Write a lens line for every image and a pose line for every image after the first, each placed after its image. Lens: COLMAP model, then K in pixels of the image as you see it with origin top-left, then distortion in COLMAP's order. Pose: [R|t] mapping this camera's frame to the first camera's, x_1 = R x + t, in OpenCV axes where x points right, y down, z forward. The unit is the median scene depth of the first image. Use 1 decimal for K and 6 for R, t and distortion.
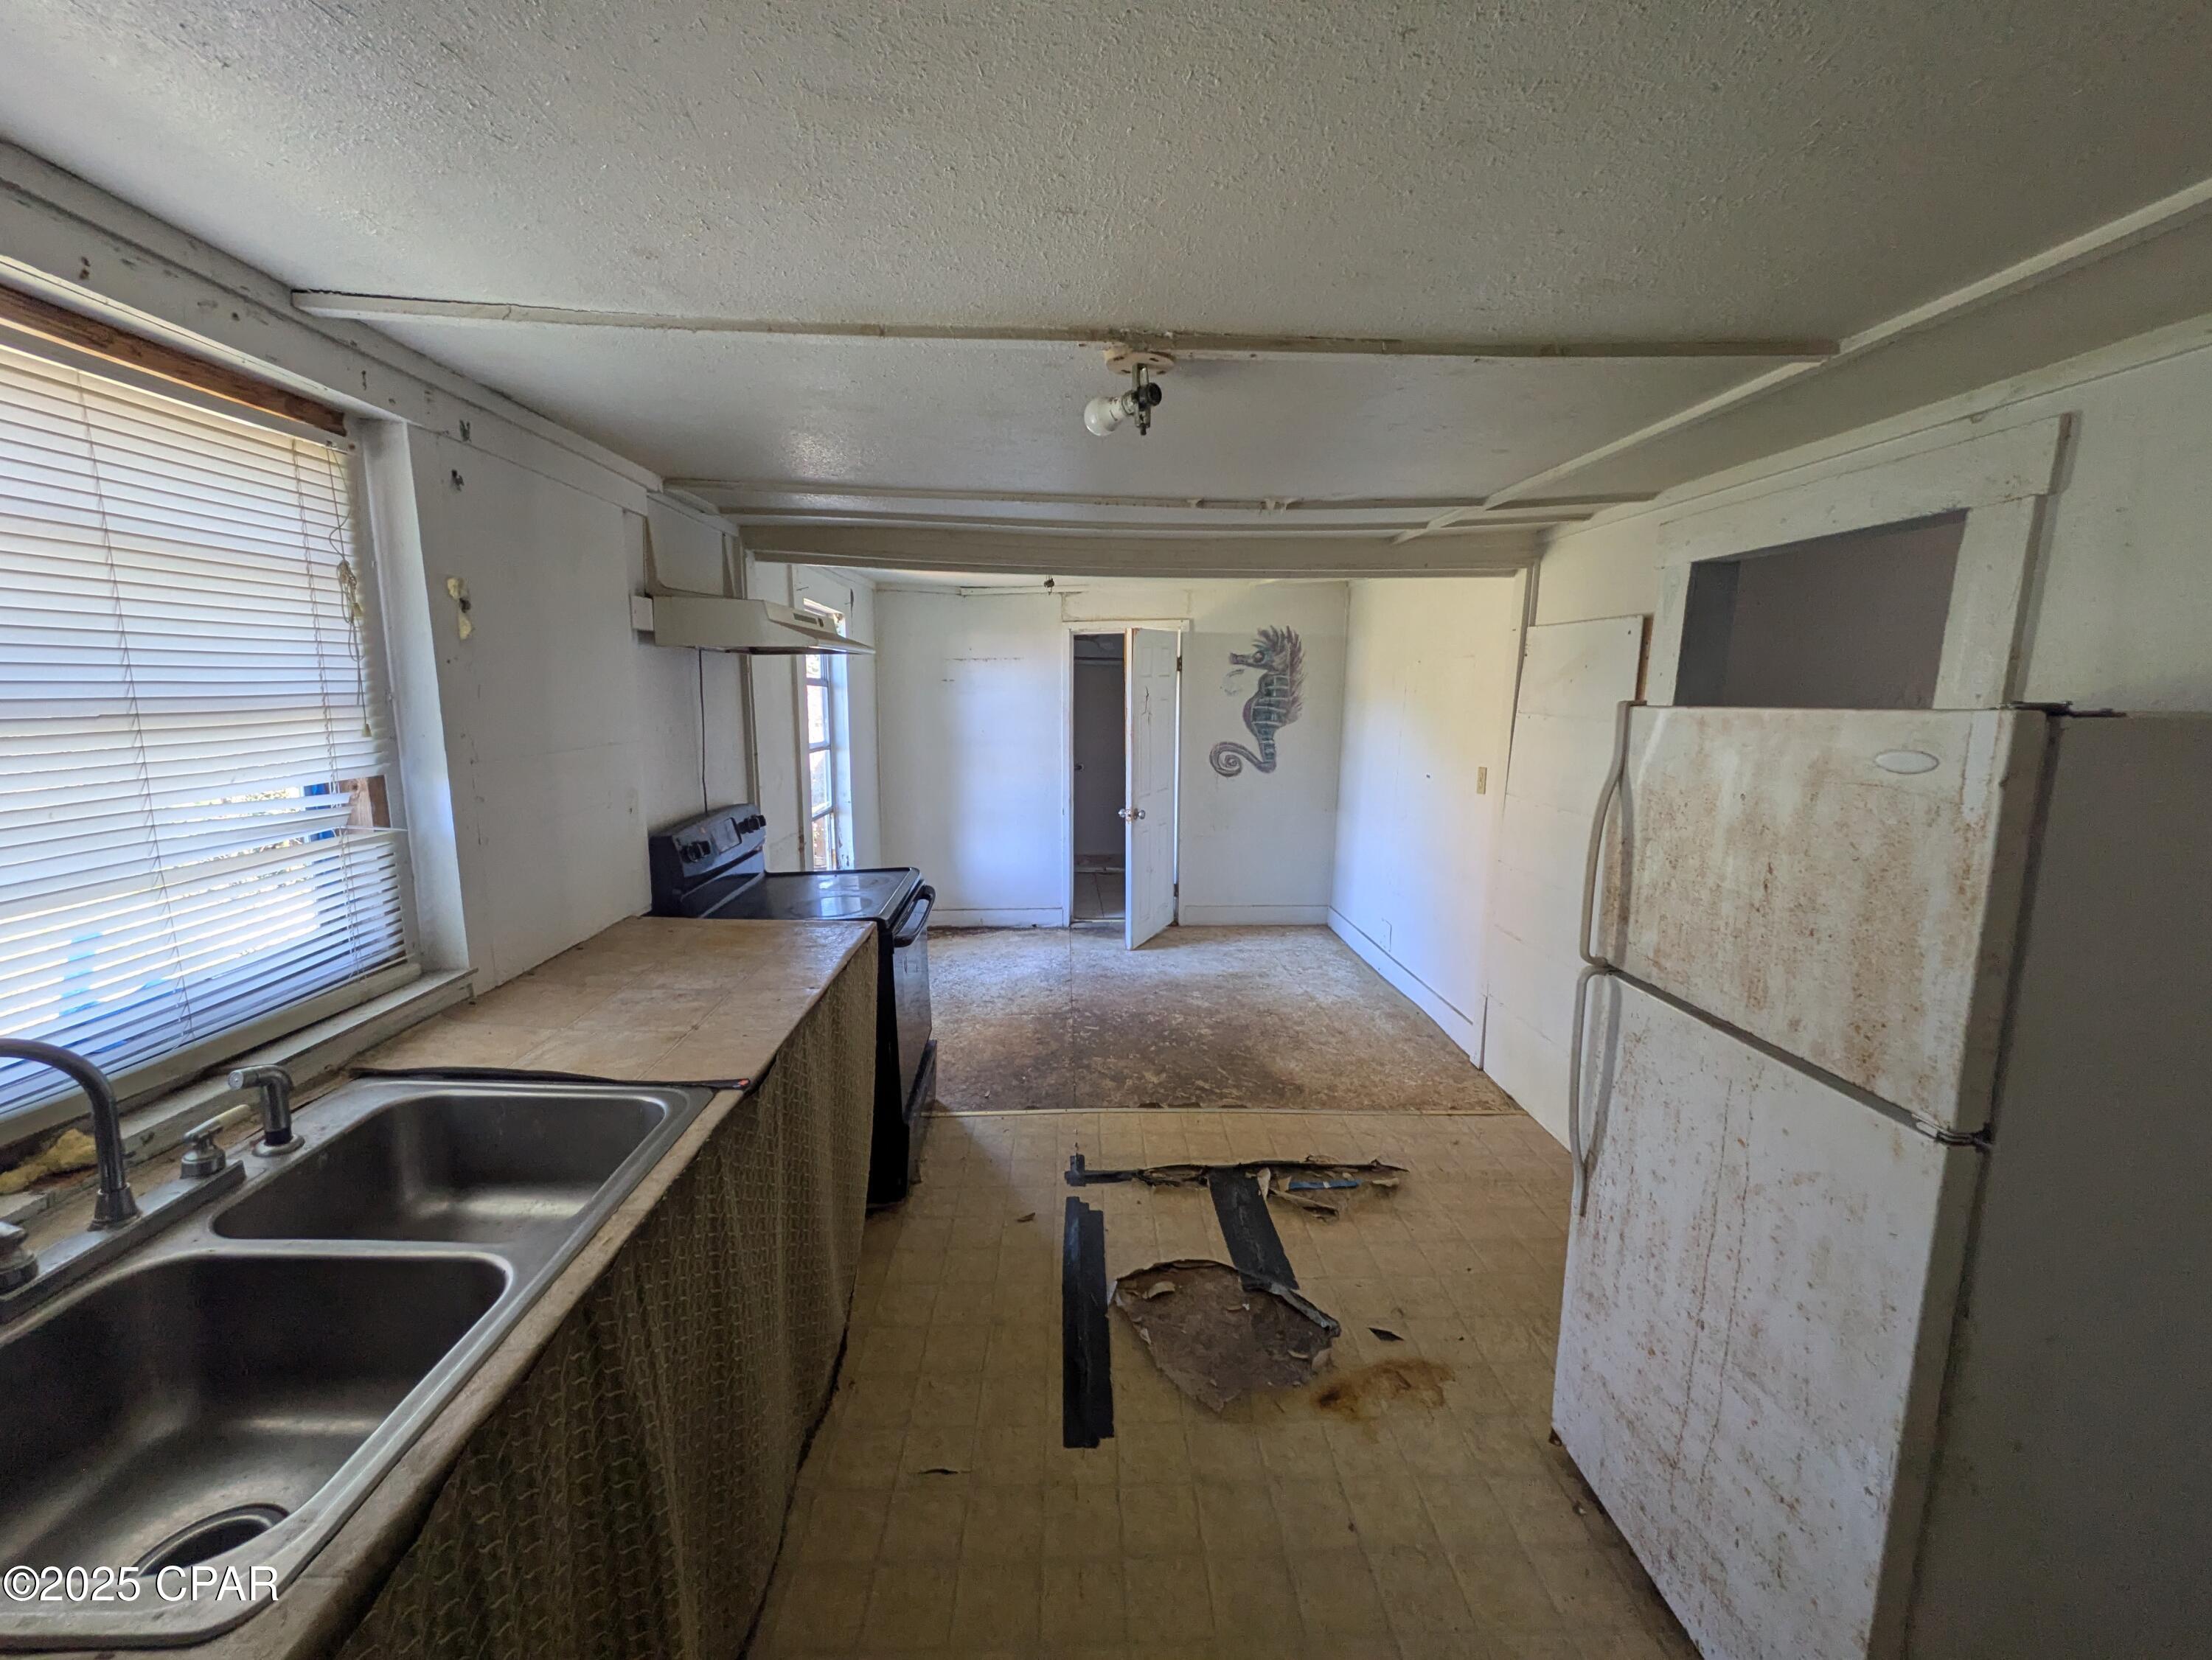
lens RADIAL K [[877.0, 0, 1105.7], [0, 877.0, 823.7], [0, 0, 1]] dist [0.001663, -0.000379]
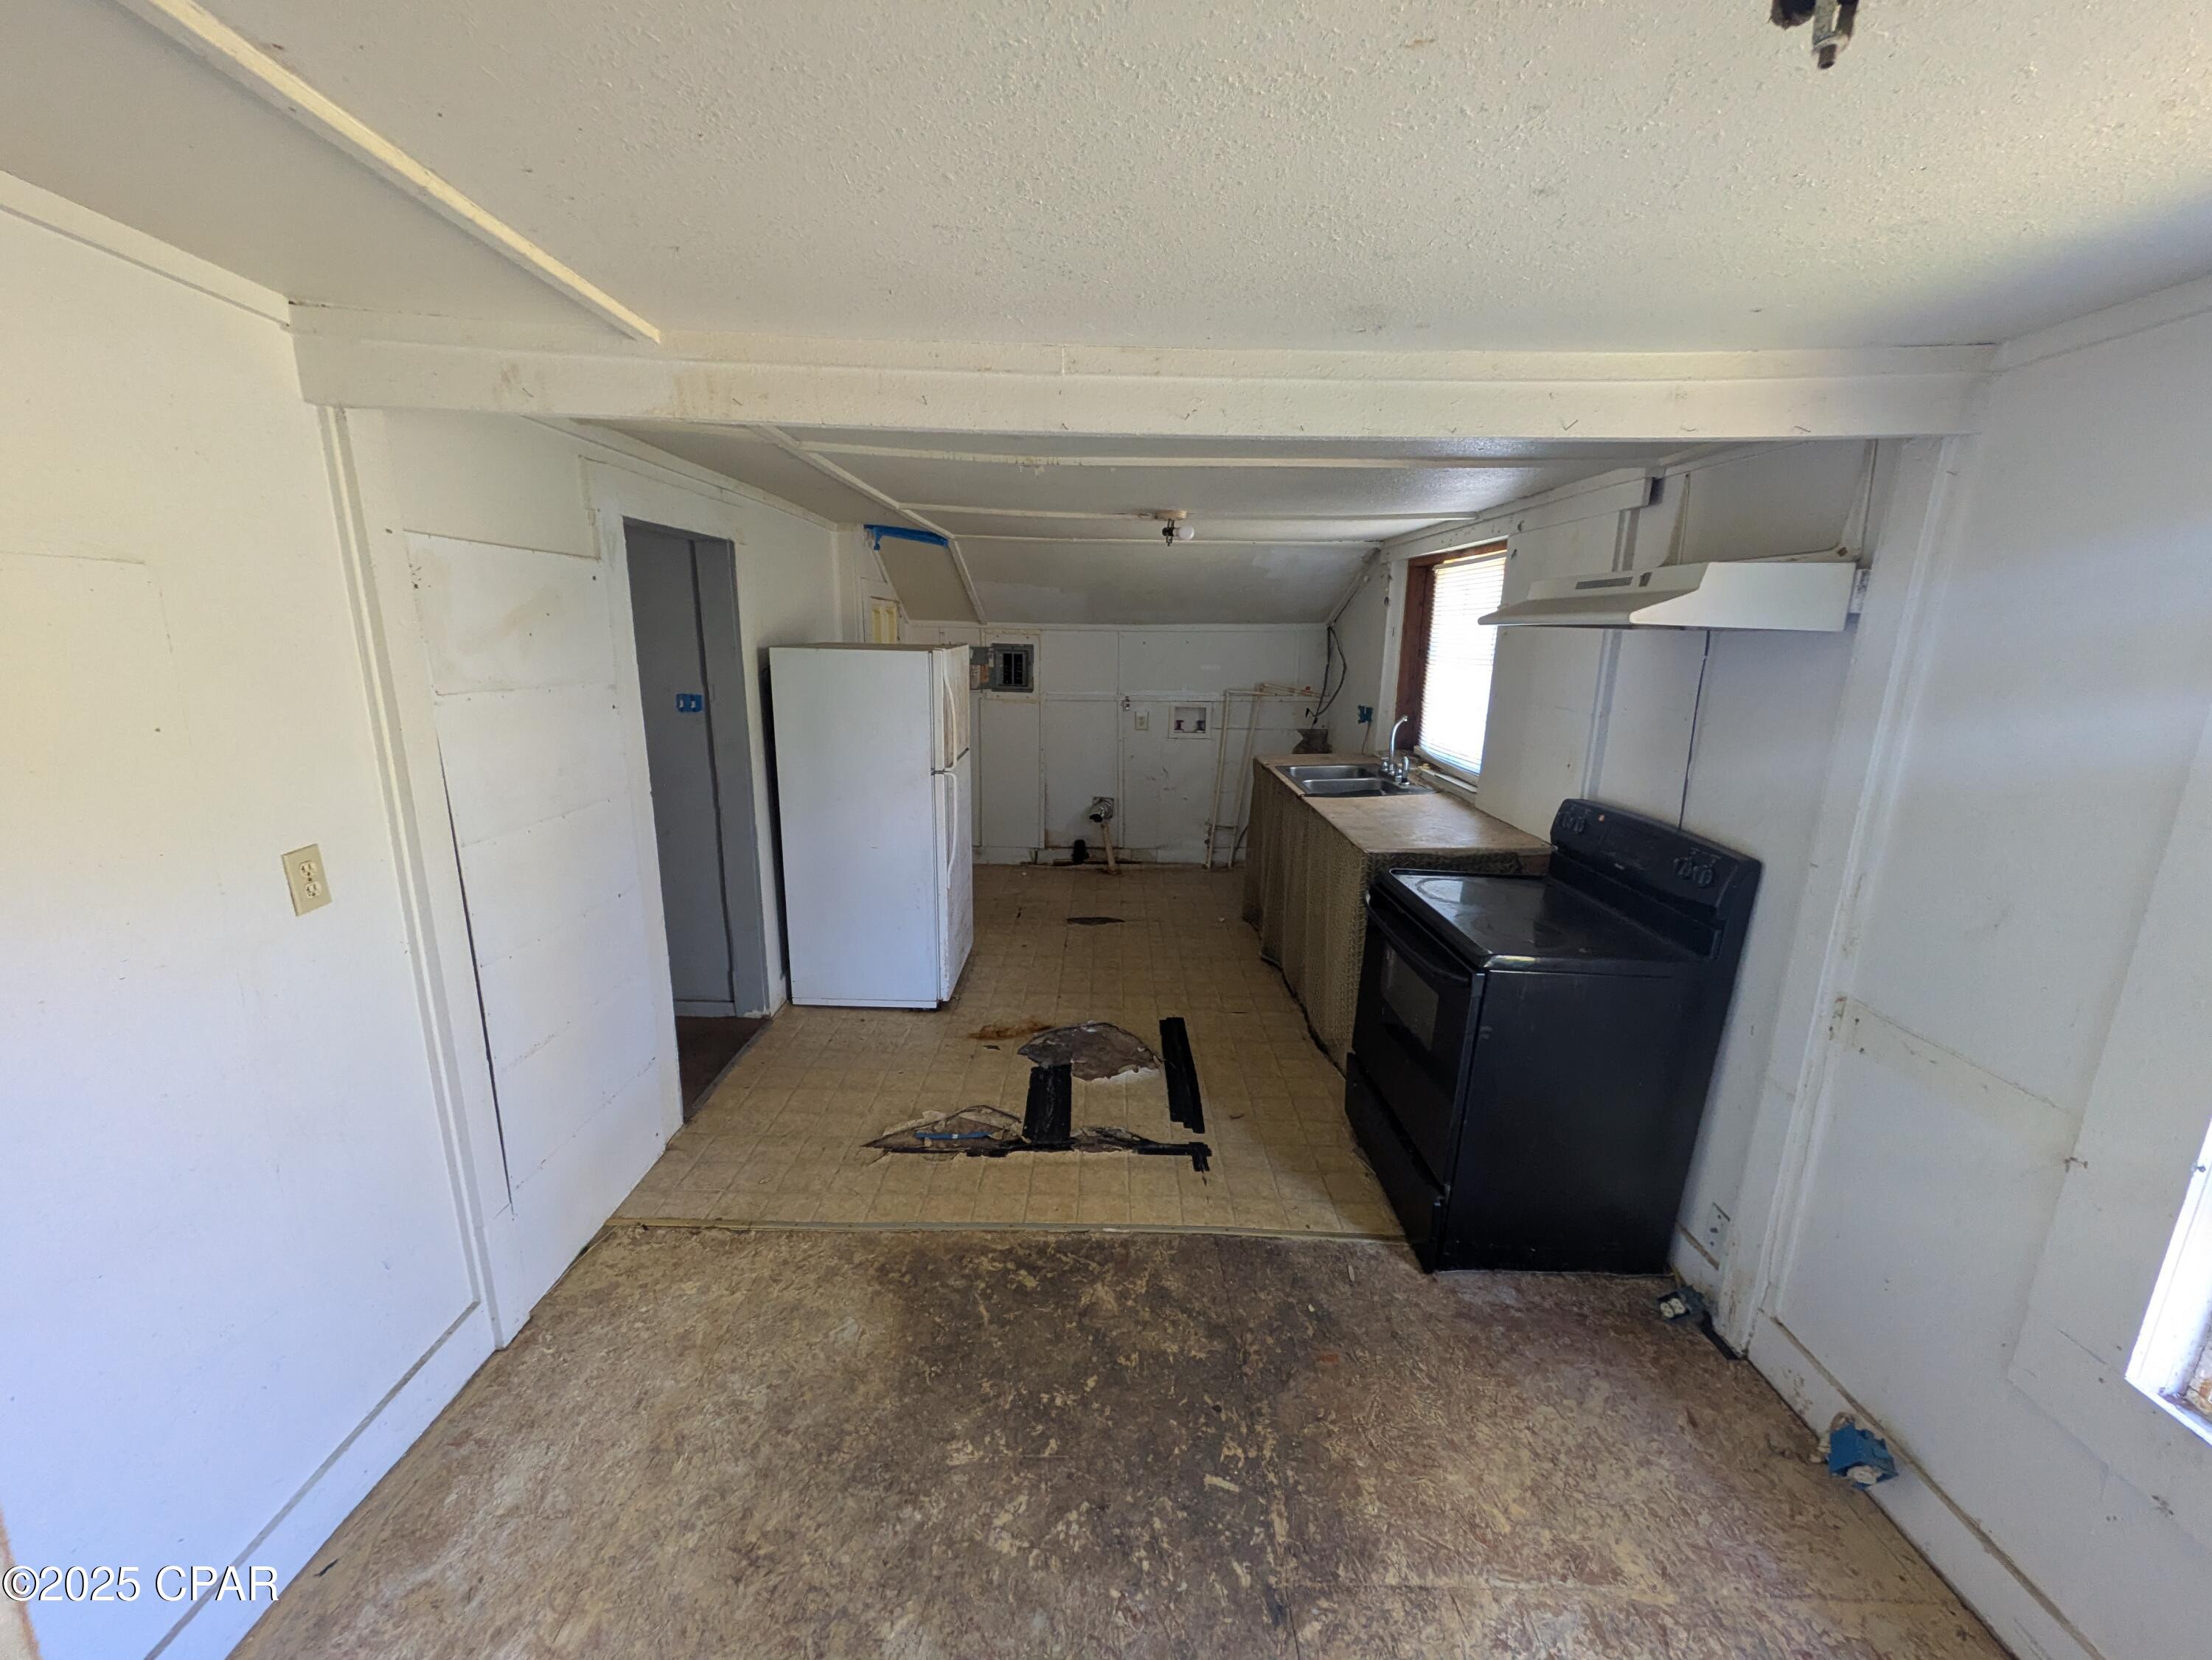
lens RADIAL K [[877.0, 0, 1105.7], [0, 877.0, 823.7], [0, 0, 1]] dist [0.001663, -0.000379]
pose [[-0.998683, -0.037384, 0.035124, 0.044730], [-0.021794, 0.929092, 0.369206, -0.266252], [-0.046436, 0.367955, -0.928684, 1.535936]]
